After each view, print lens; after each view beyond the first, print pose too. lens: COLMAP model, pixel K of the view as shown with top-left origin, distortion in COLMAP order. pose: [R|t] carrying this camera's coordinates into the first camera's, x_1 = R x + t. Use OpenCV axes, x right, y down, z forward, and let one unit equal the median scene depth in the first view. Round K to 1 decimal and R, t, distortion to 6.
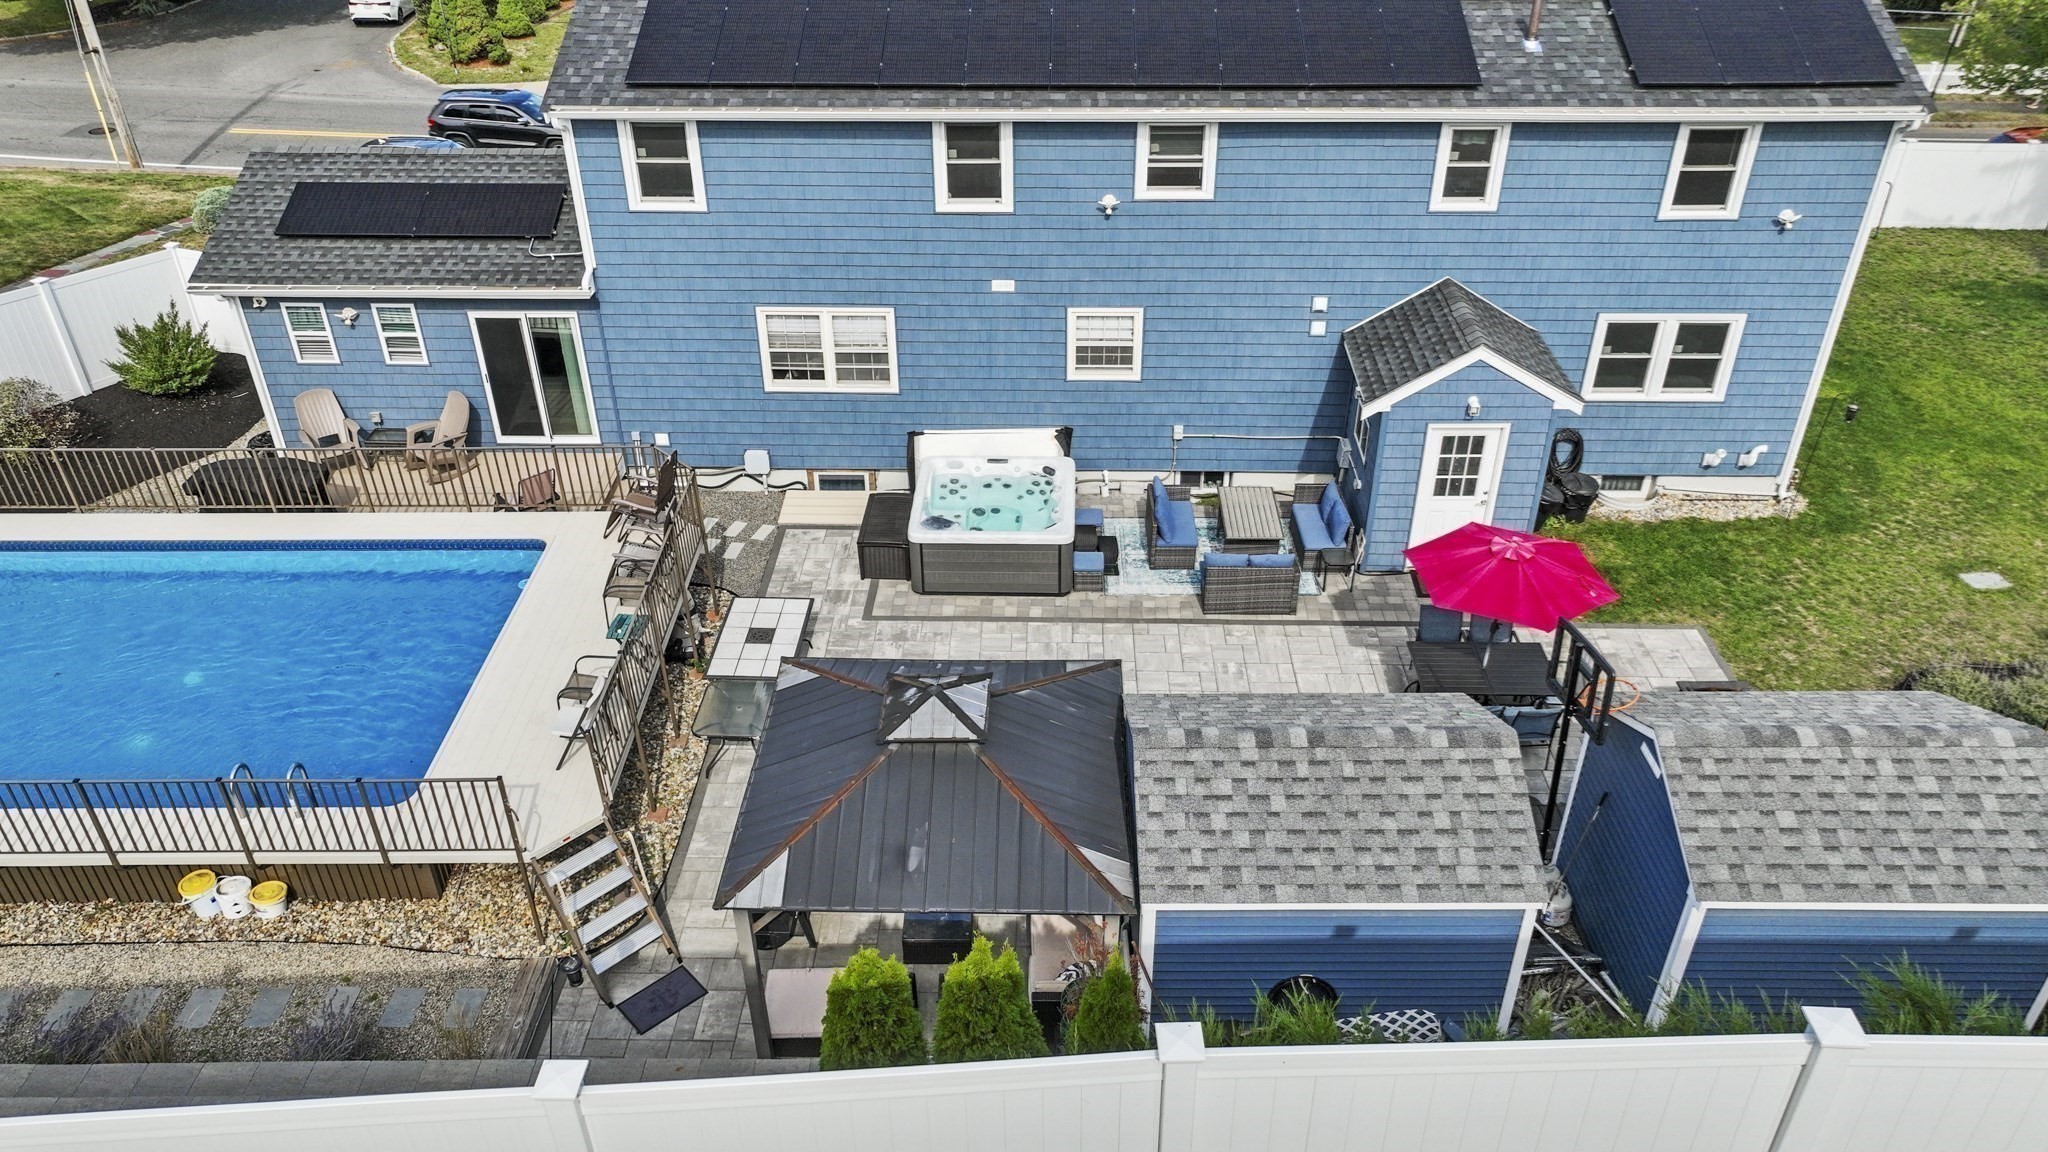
lens RADIAL K [[1441.6, 0, 1024.0], [0, 1441.6, 576.0], [0, 0, 1]] dist [-0.005938, 0.031362]
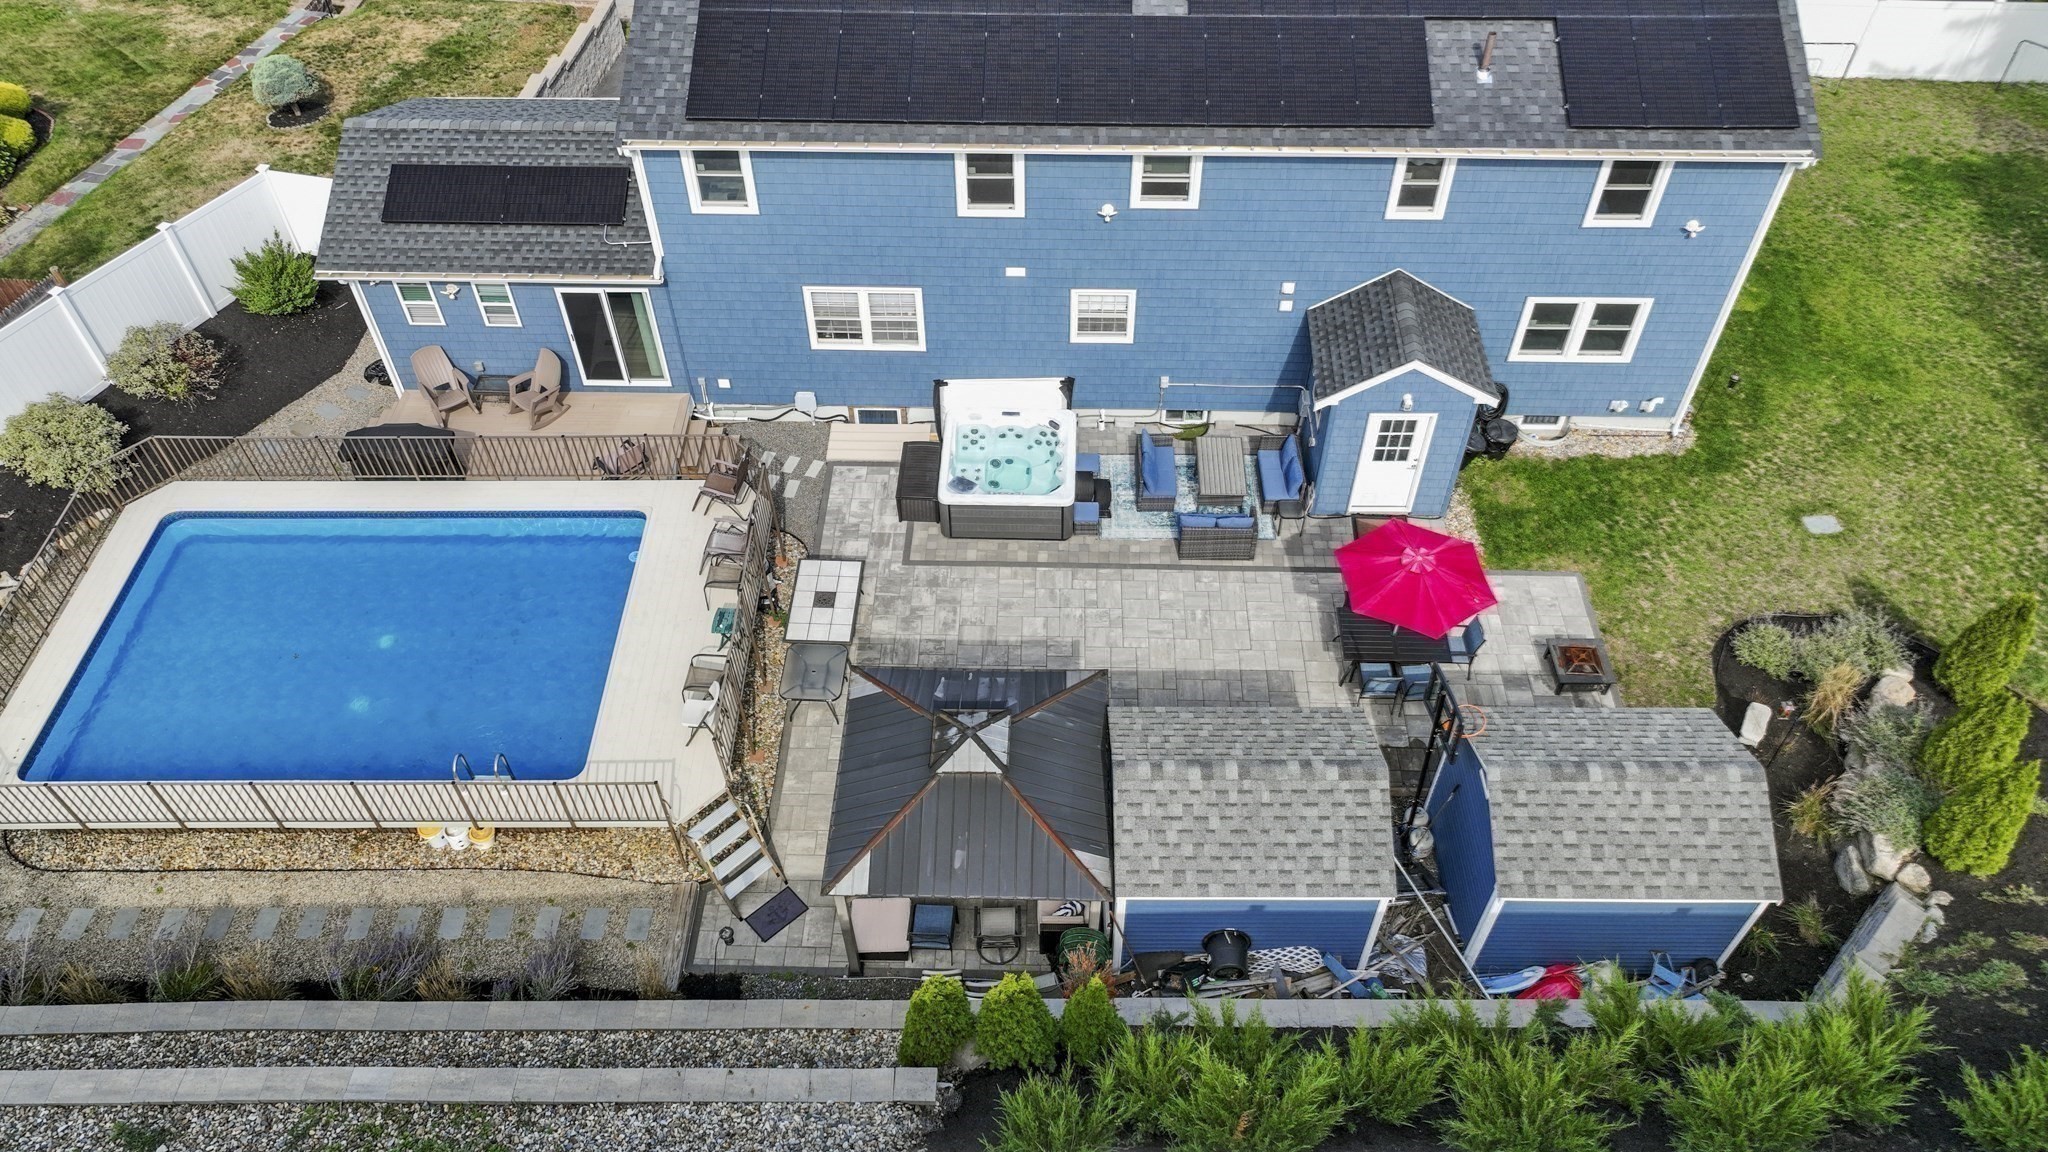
lens RADIAL K [[1439.3, 0, 1024.0], [0, 1439.3, 576.0], [0, 0, 1]] dist [0.007686, 0.006948]
pose [[0.999997, 0.001142, -0.002215, -0.005276], [-0.000520, 0.964926, 0.262523, -0.288704], [0.002437, -0.262521, 0.964923, -0.196035]]
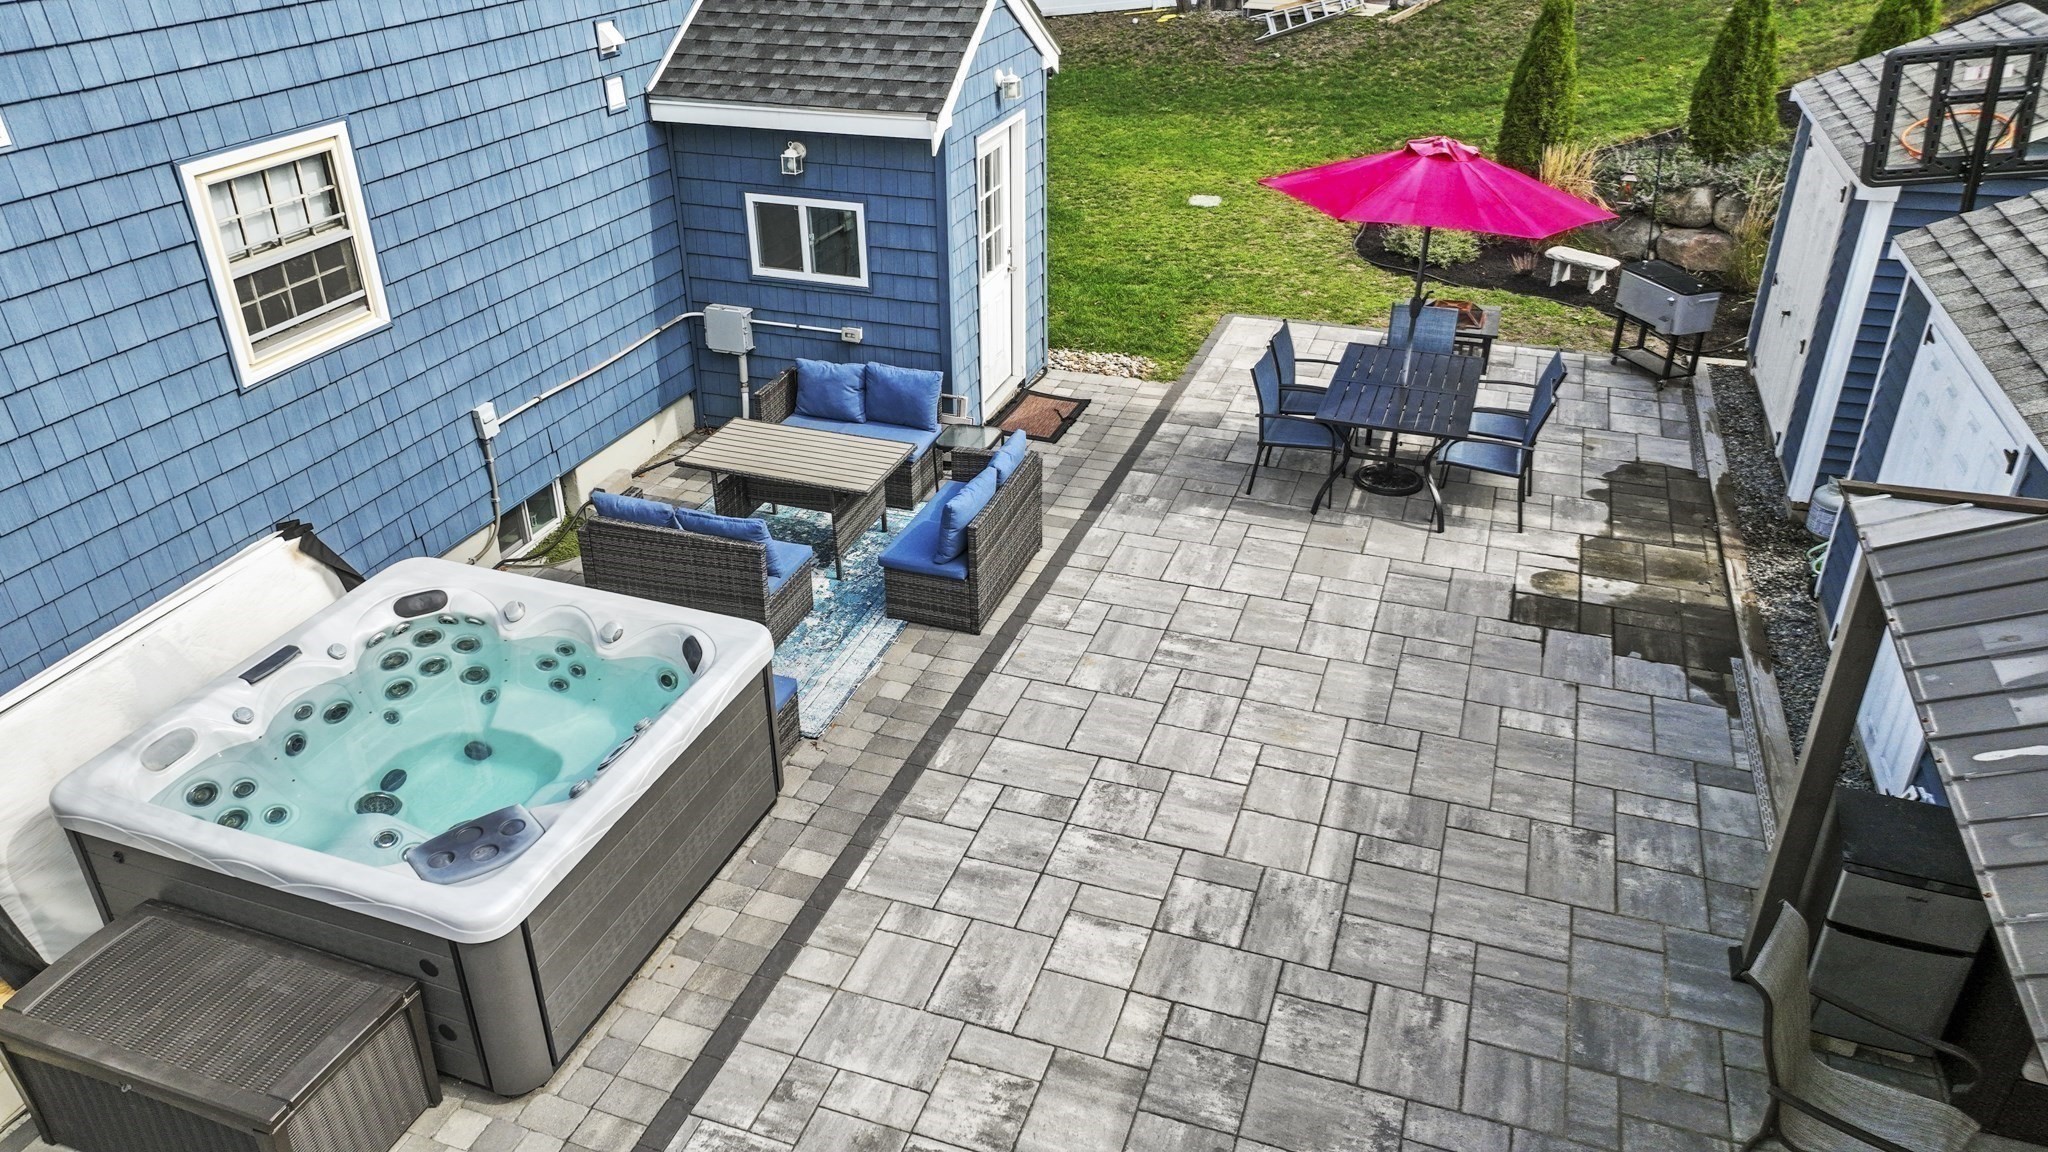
lens RADIAL K [[1441.6, 0, 1024.0], [0, 1441.6, 576.0], [0, 0, 1]] dist [-0.005938, 0.031362]
pose [[0.308820, -0.456706, 0.834296, -0.248899], [0.523193, 0.814107, 0.251991, -0.098117], [-0.794292, 0.358678, 0.490358, 0.771612]]
